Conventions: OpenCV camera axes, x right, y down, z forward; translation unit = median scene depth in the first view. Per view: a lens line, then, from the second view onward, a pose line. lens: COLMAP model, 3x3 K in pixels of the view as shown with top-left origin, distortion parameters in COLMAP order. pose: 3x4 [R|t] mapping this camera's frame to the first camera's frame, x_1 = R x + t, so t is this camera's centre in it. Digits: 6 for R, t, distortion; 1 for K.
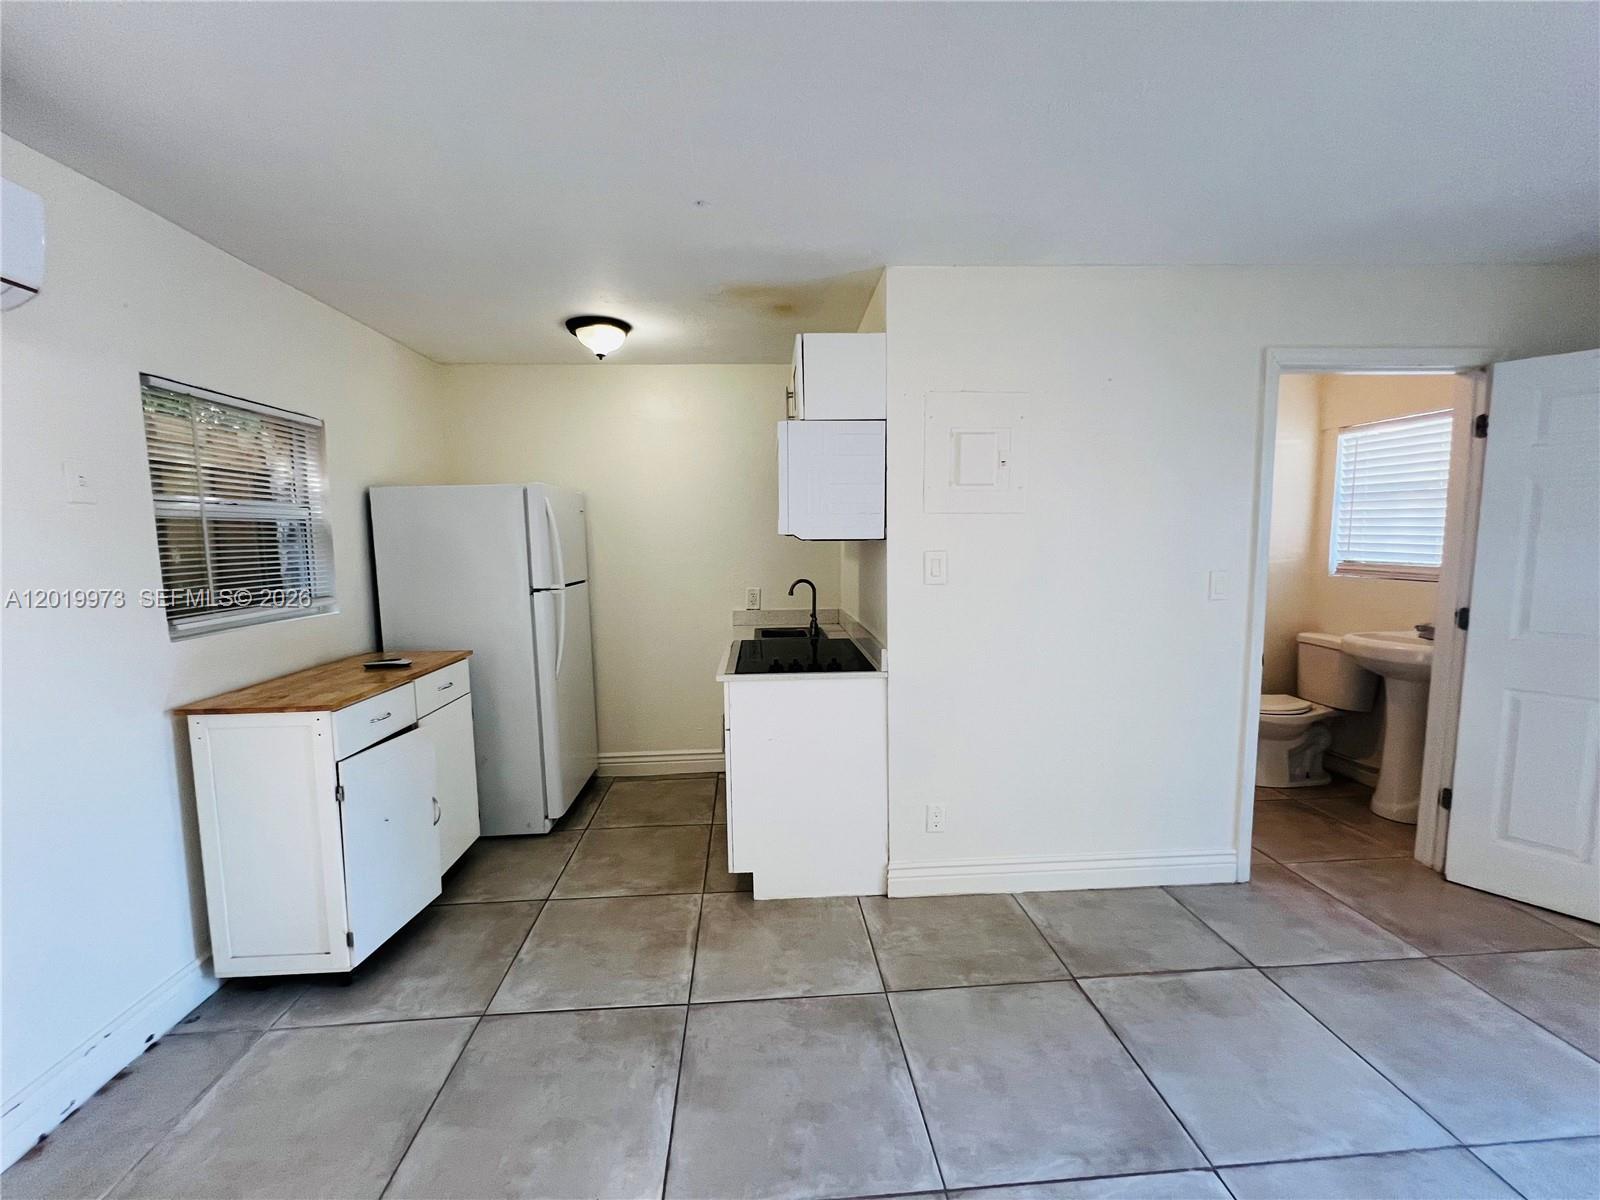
lens RADIAL K [[641.1, 0, 795.6], [0, 641.1, 599.0], [0, 0, 1]] dist [-0.004148, 0.001644]
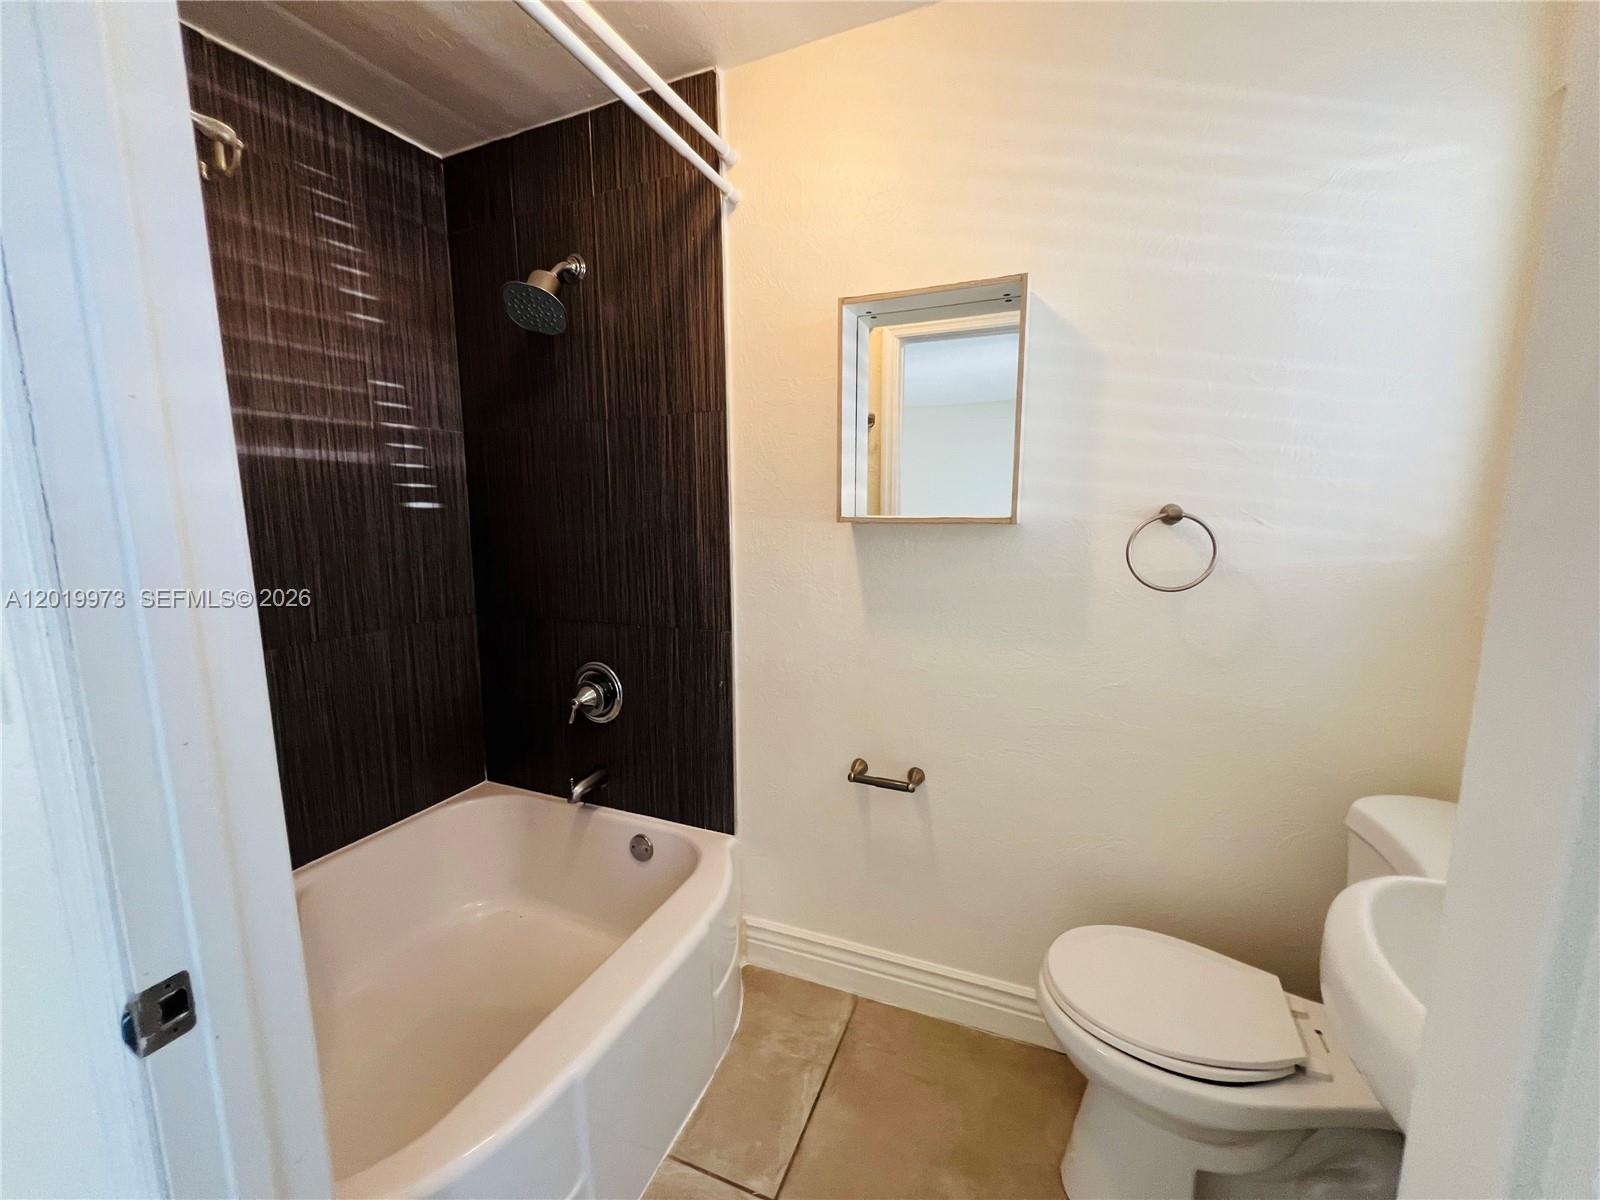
lens RADIAL K [[641.1, 0, 798.5], [0, 641.1, 605.4], [0, 0, 1]] dist [-0.004148, 0.001644]
pose [[0.904918, 0.077180, -0.418529, 1.028508], [-0.053457, 0.996243, 0.068134, -0.069189], [0.422215, -0.039282, 0.905644, 0.944122]]
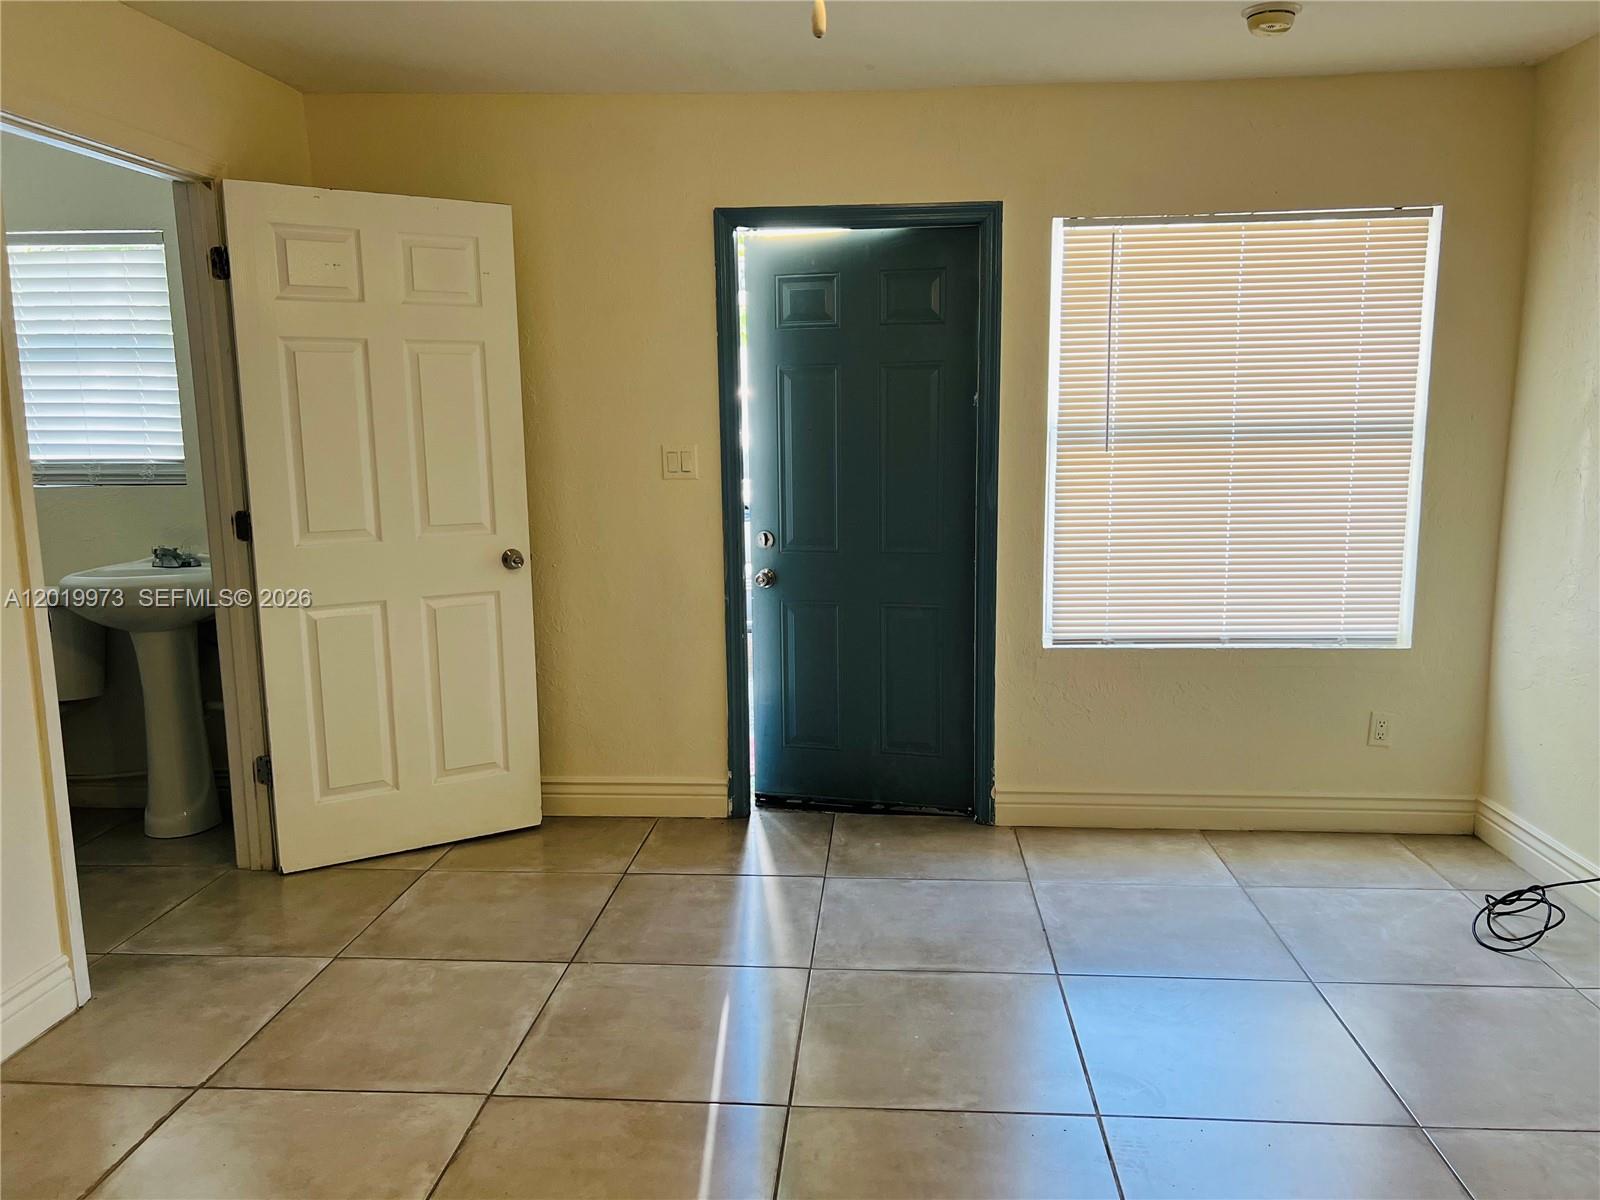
lens RADIAL K [[1209.3, 0, 811.0], [0, 1209.3, 605.6], [0, 0, 1]] dist [0.059688, -0.068501]
pose [[0.140892, -0.142002, 0.979788, -0.272512], [0.109928, 0.985784, 0.127063, 0.014716], [-0.983903, 0.089804, 0.154499, 0.148616]]
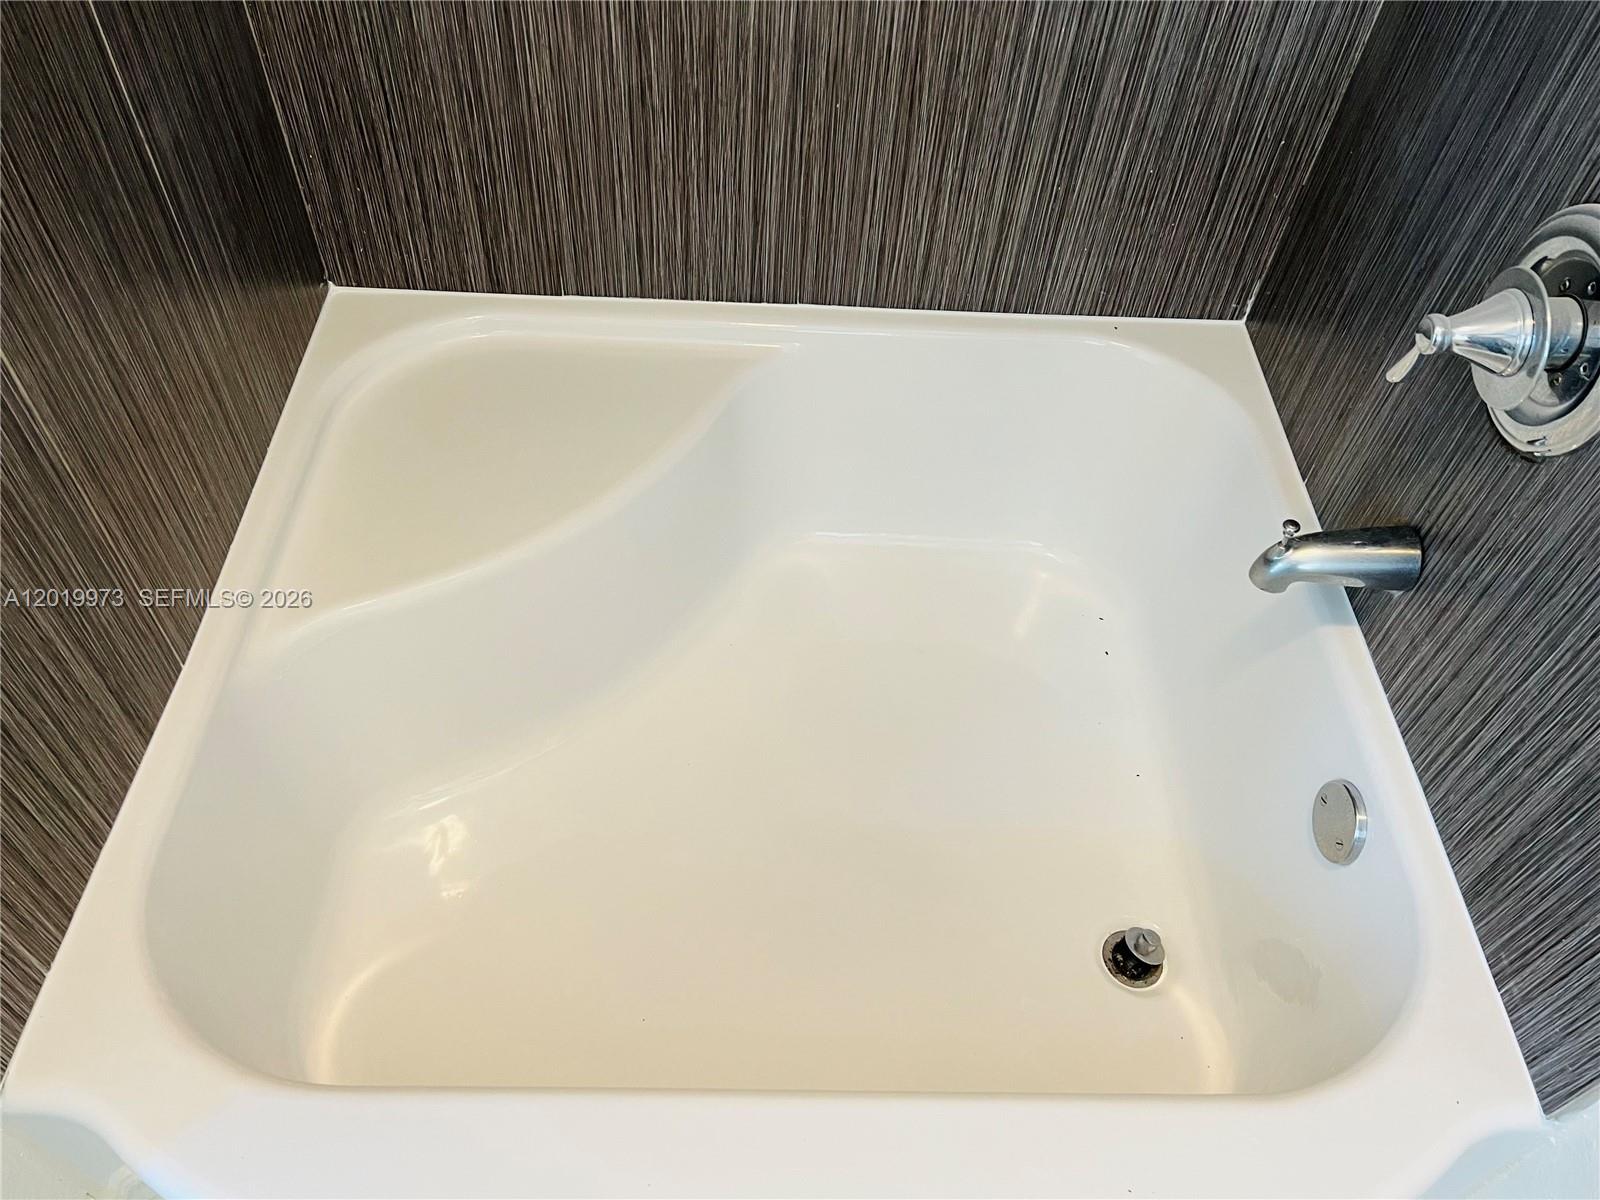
lens RADIAL K [[1209.3, 0, 792.6], [0, 1209.3, 592.6], [0, 0, 1]] dist [0.059688, -0.068501]
pose [[-0.028572, 0.773997, -0.632545, 0.786827], [-0.154904, 0.621730, 0.767761, -0.103108], [0.987516, 0.119920, 0.102131, 1.295411]]
